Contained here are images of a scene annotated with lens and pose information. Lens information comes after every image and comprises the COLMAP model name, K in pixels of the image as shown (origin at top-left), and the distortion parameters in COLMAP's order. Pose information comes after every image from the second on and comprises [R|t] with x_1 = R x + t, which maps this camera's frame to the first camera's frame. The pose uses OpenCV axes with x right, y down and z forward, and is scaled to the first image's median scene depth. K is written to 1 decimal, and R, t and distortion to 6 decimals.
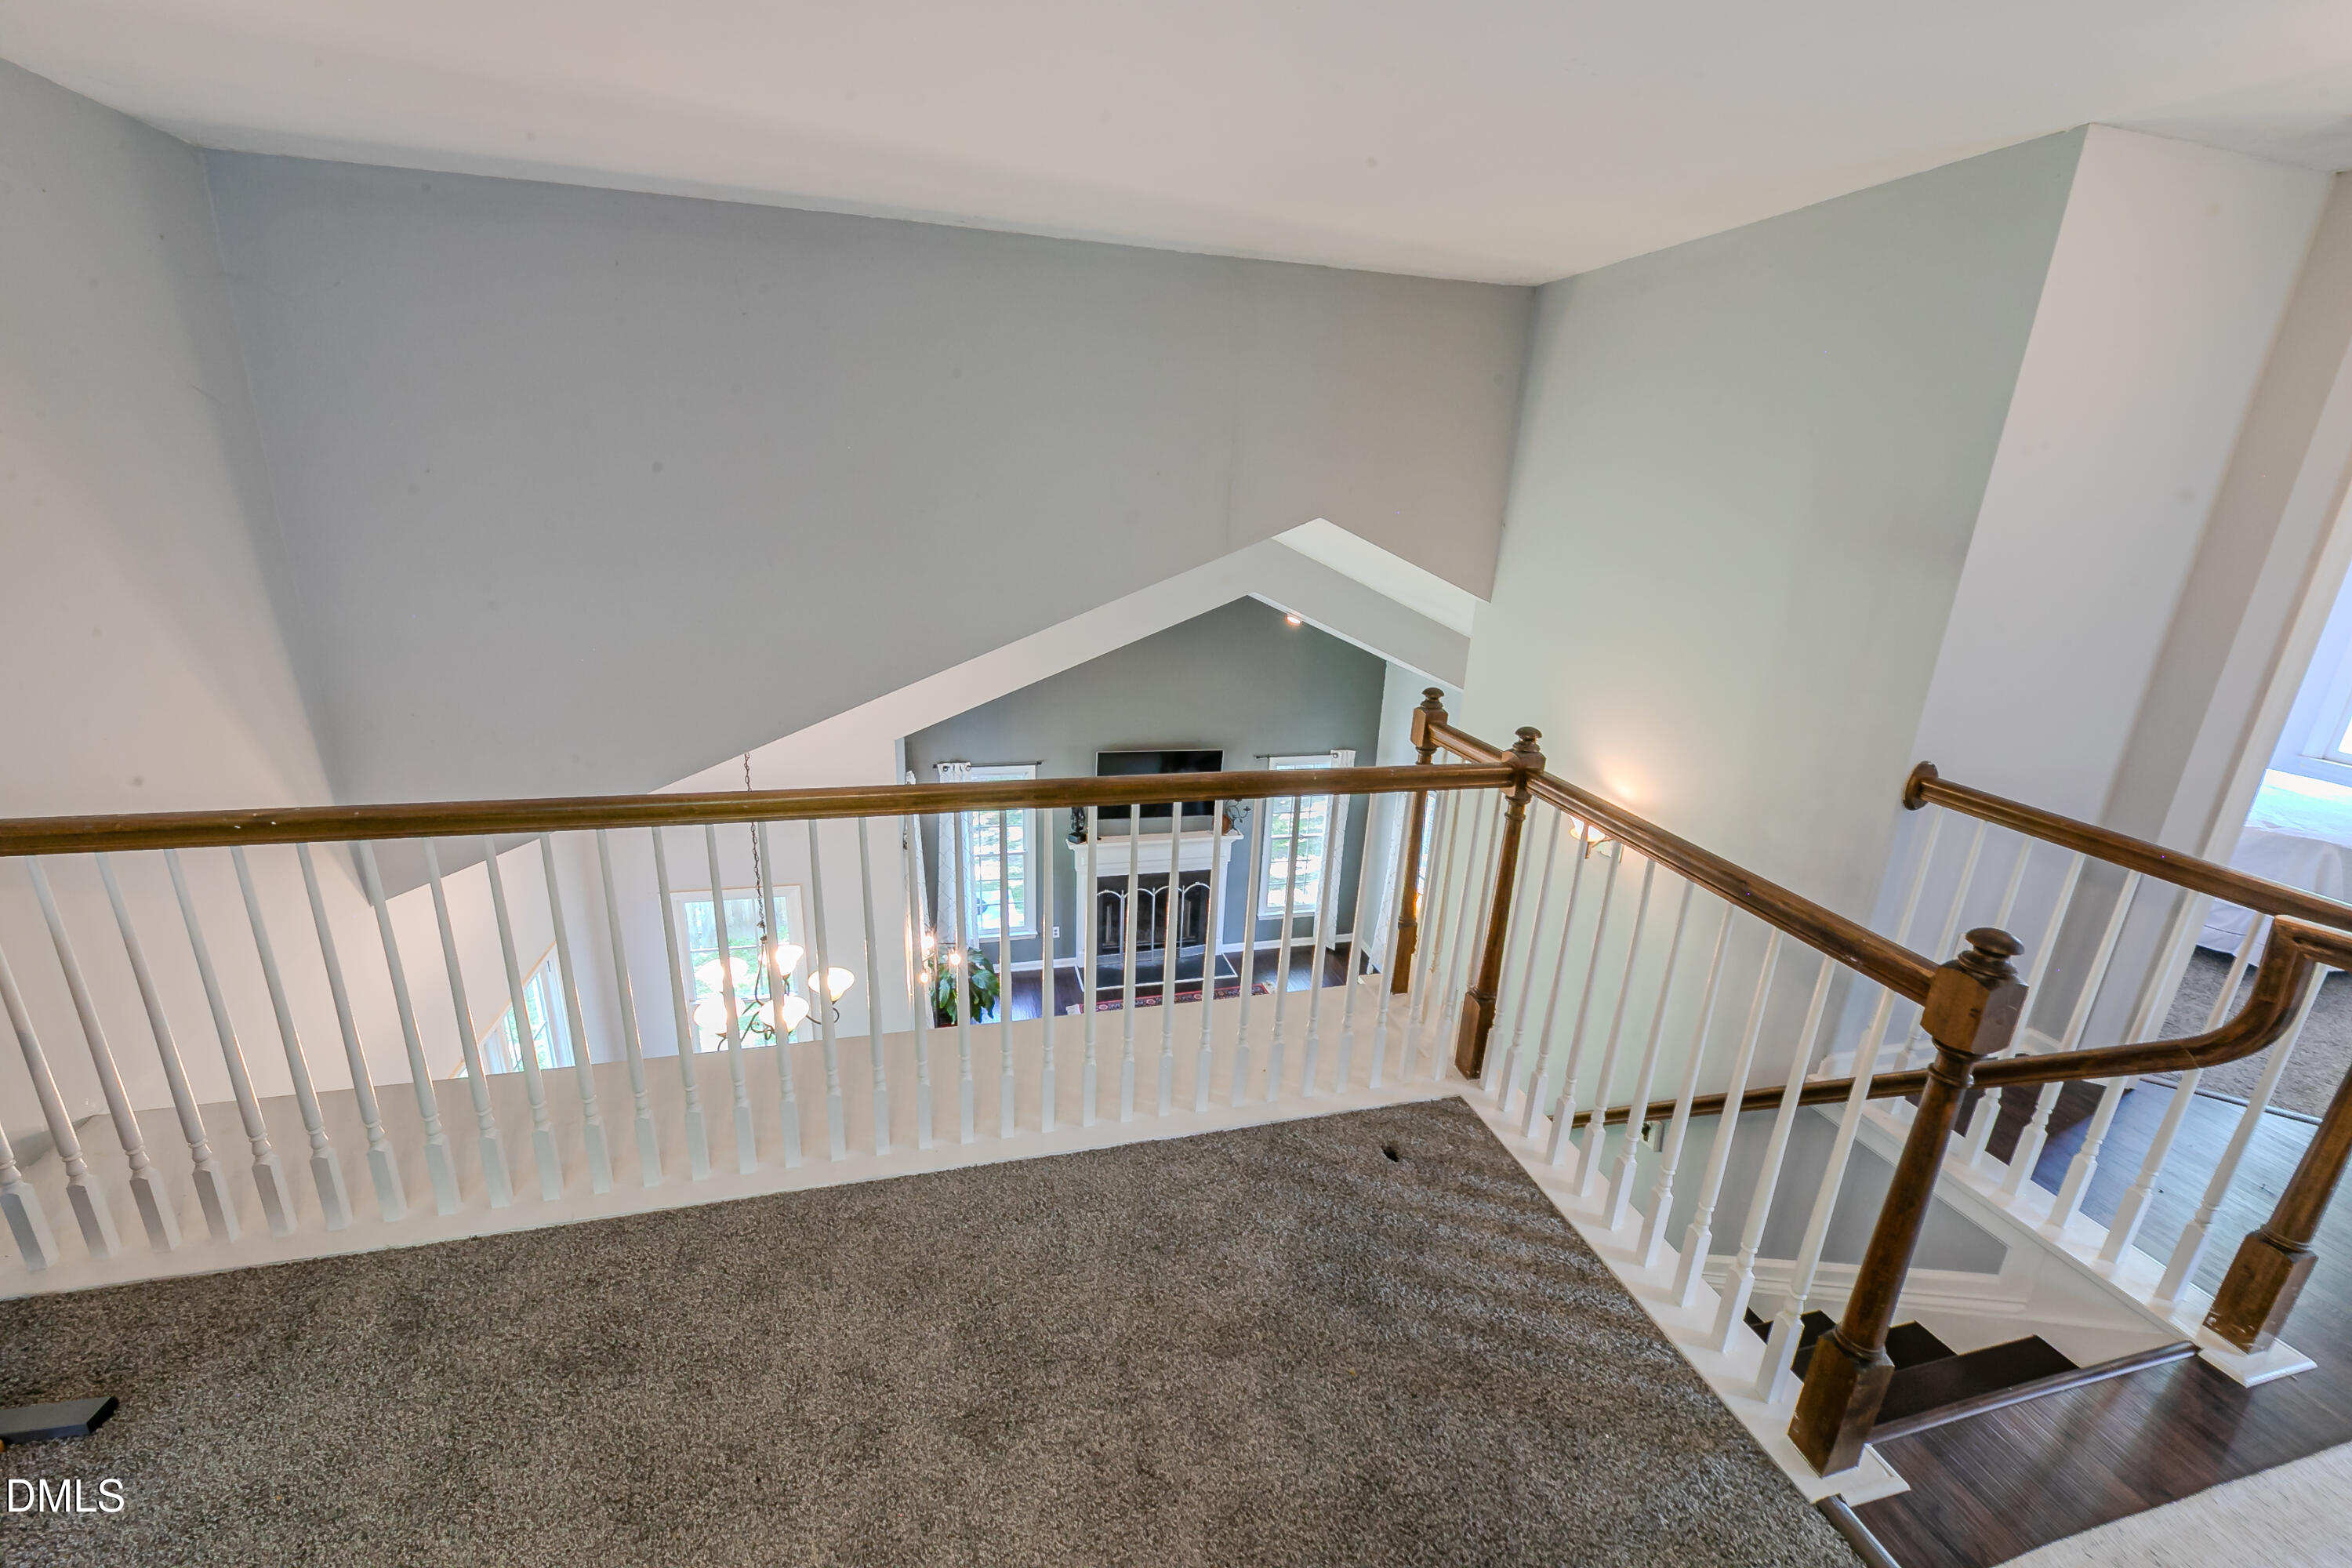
lens RADIAL K [[948.6, 0, 1182.1], [0, 948.6, 780.2], [0, 0, 1]] dist [0.001652, -0.000018]
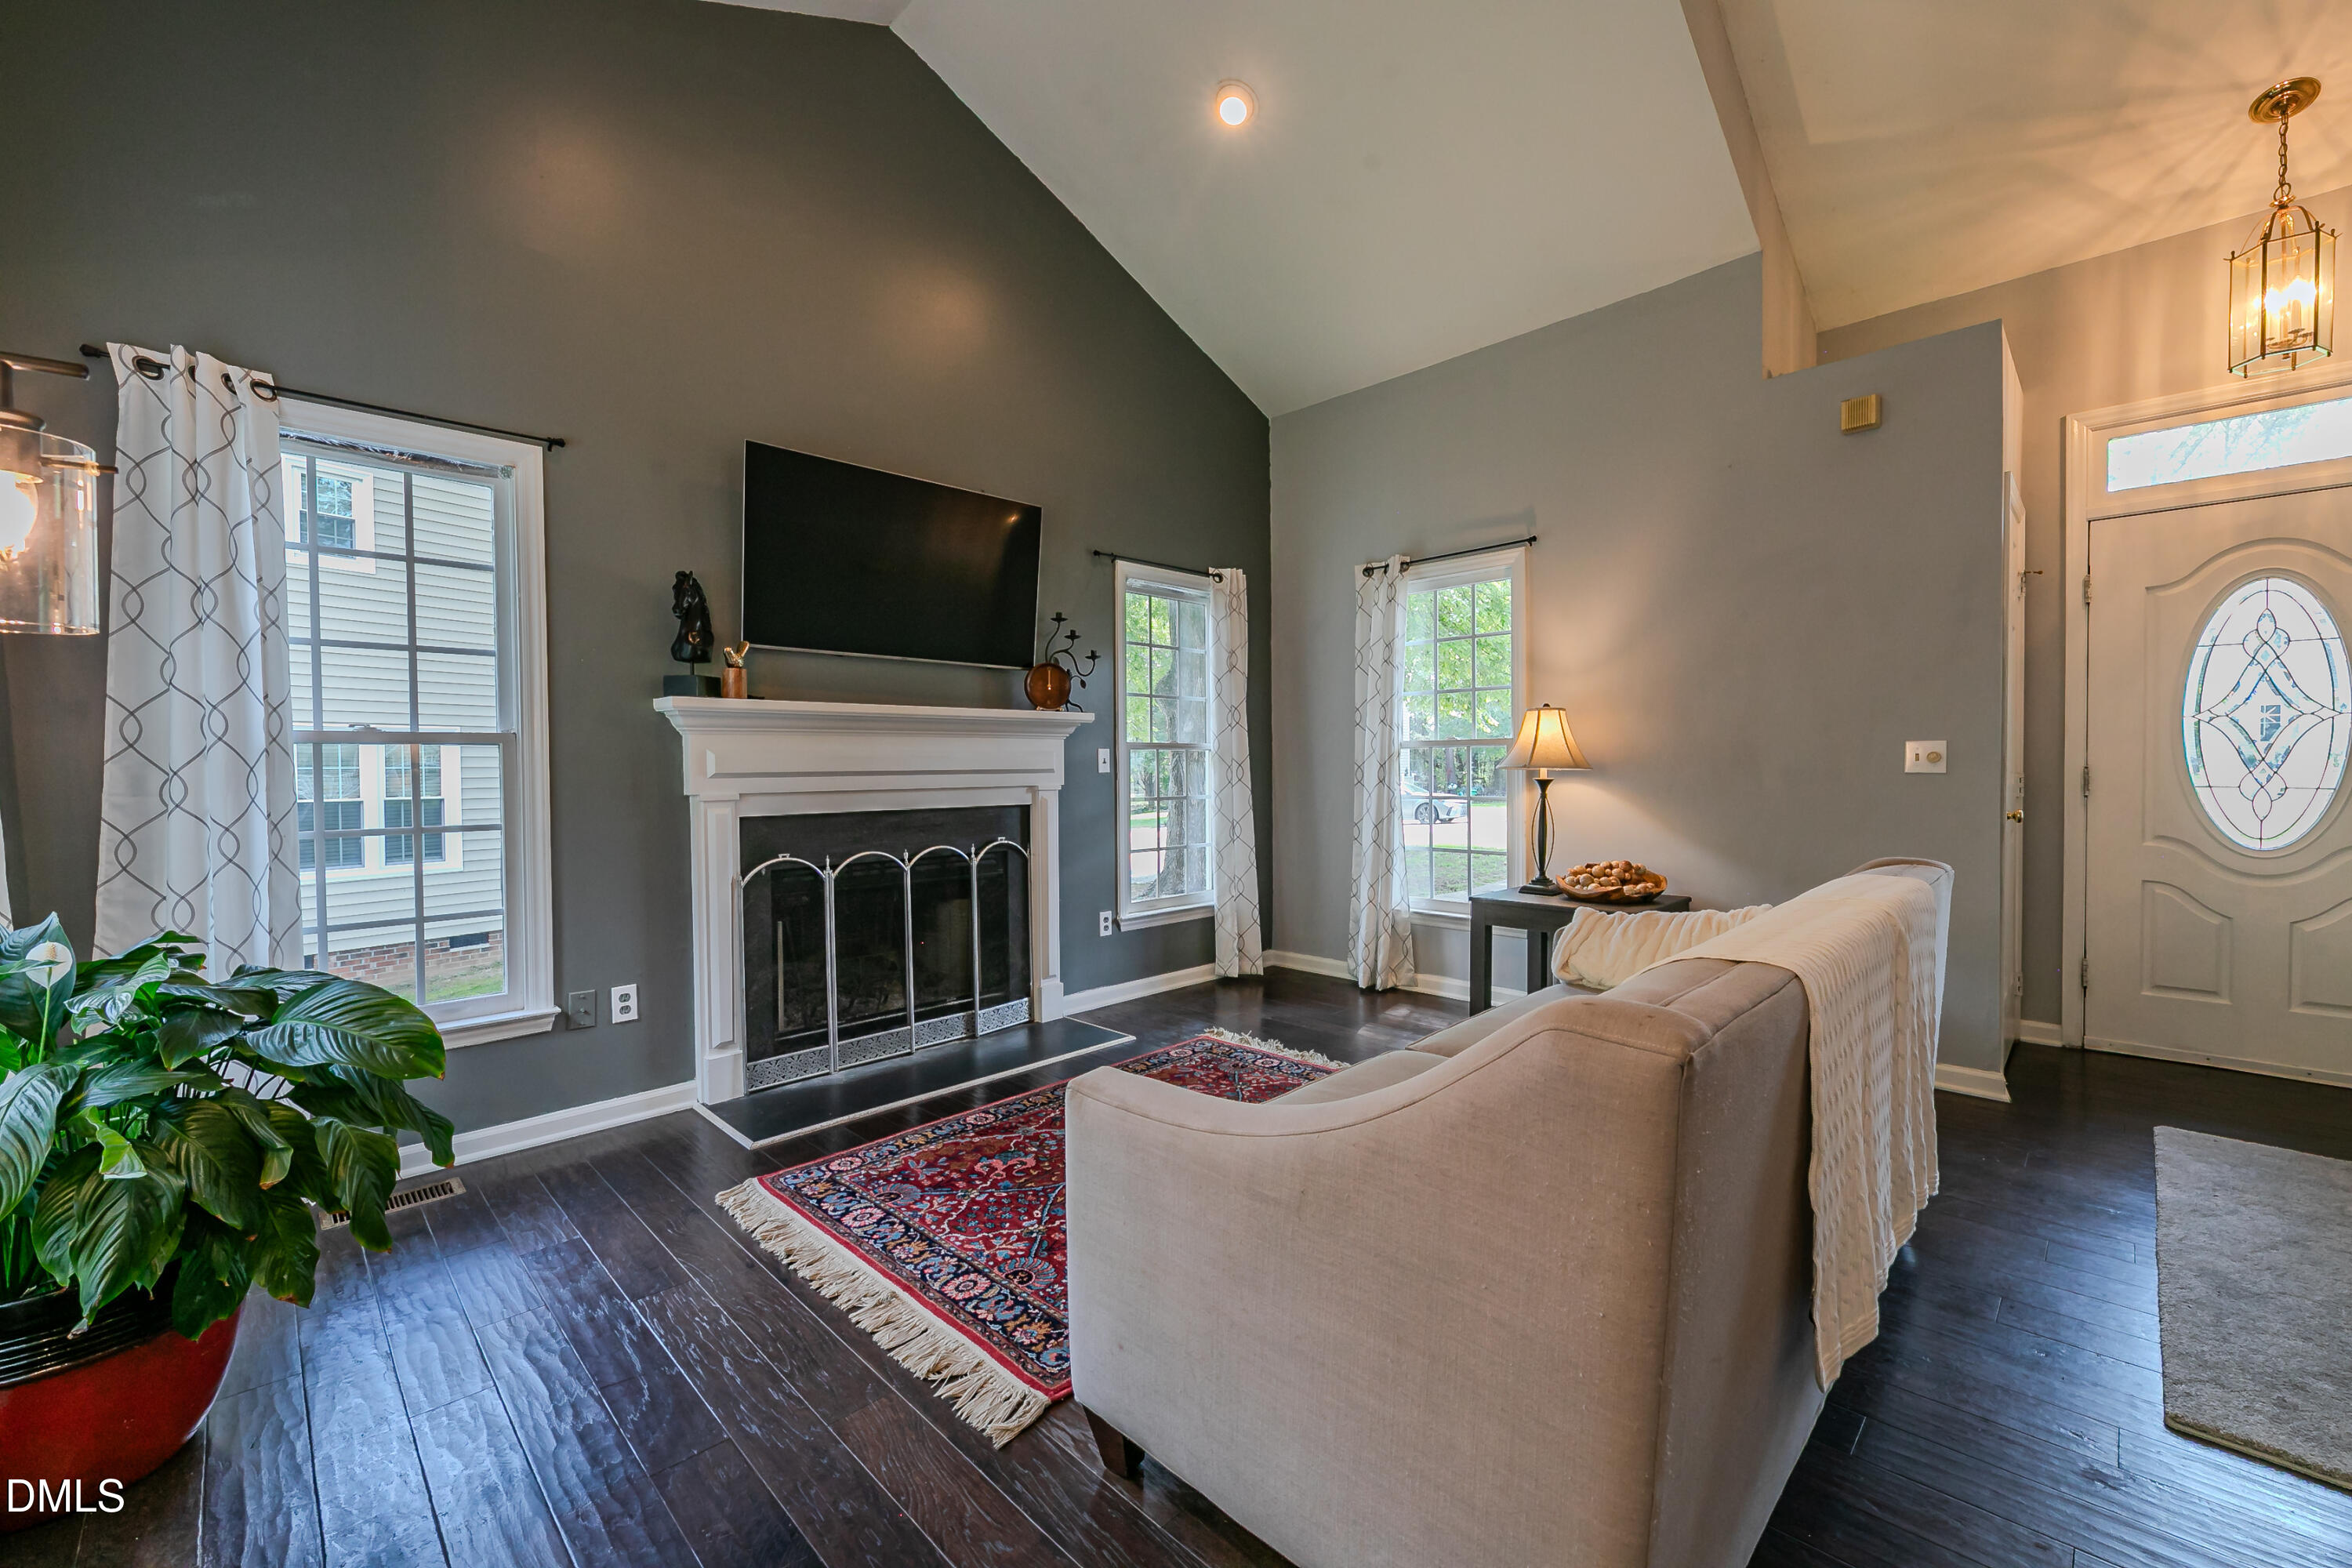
lens RADIAL K [[945.8, 0, 1181.2], [0, 945.8, 784.2], [0, 0, 1]] dist [0.000785, -0.002453]
pose [[0.861640, -0.060151, 0.503943, -0.126082], [0.195776, 0.955494, -0.220687, 0.193984], [-0.468240, 0.288812, 0.835068, 0.610946]]
